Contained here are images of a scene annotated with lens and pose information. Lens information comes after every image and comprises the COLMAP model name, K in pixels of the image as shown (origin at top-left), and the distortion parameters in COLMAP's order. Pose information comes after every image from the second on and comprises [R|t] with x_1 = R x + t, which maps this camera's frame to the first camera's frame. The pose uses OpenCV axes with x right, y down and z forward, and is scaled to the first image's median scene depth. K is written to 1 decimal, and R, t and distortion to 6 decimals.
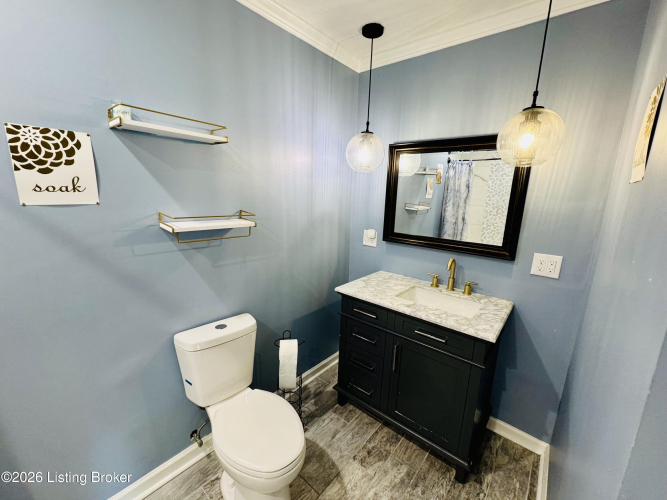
lens RADIAL K [[277.7, 0, 333.5], [0, 277.7, 250.0], [0, 0, 1]] dist [-0.000523, -0.000074]
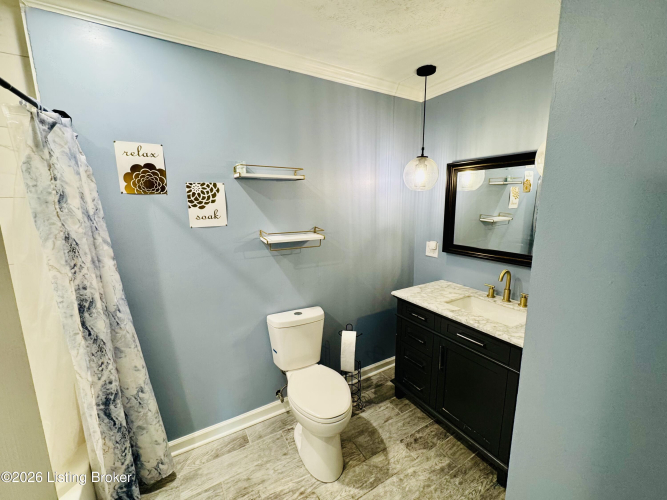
lens RADIAL K [[277.7, 0, 333.5], [0, 277.7, 250.0], [0, 0, 1]] dist [-0.000523, -0.000074]
pose [[0.944434, 0.014945, -0.328360, 0.177380], [-0.026712, 0.999151, -0.031354, 0.005901], [0.327613, 0.038383, 0.944032, -0.205550]]
